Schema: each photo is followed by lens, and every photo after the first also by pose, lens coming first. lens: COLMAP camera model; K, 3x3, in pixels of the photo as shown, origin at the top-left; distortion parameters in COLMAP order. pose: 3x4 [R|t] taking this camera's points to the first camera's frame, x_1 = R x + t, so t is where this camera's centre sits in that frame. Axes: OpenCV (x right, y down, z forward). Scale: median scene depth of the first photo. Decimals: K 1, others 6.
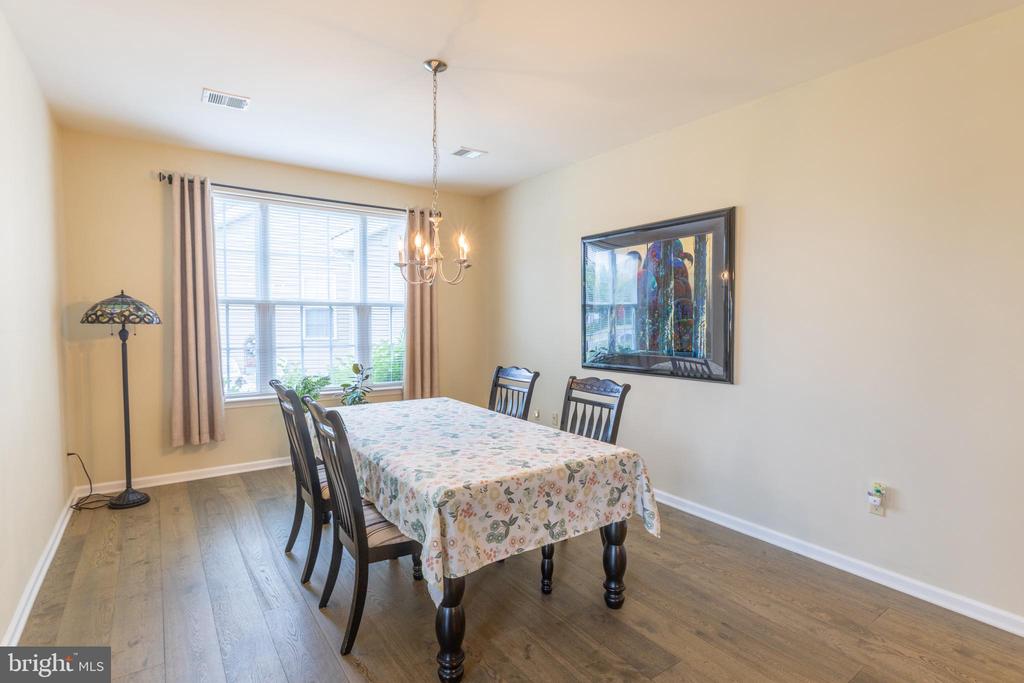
lens RADIAL K [[496.2, 0, 514.9], [0, 496.2, 350.4], [0, 0, 1]] dist [0.004273, 0.001248]
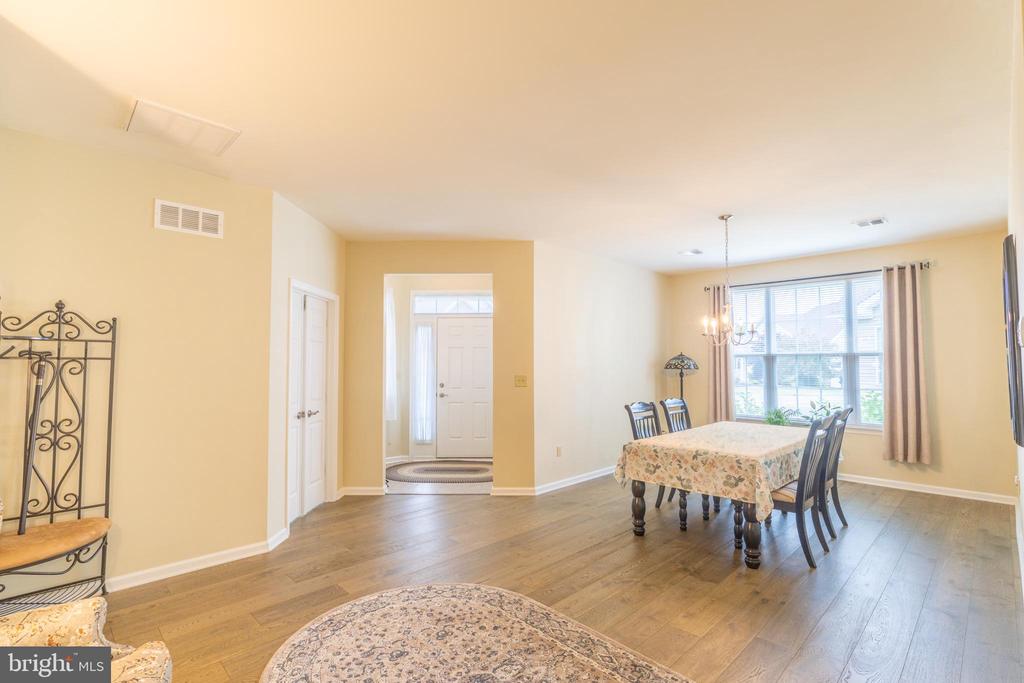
lens RADIAL K [[496.2, 0, 515.1], [0, 496.2, 339.6], [0, 0, 1]] dist [0.004273, 0.001248]
pose [[0.162885, -0.054179, -0.985156, 1.610692], [-0.061456, 0.995995, -0.064936, -0.003954], [0.984729, 0.071121, 0.158903, 0.059986]]
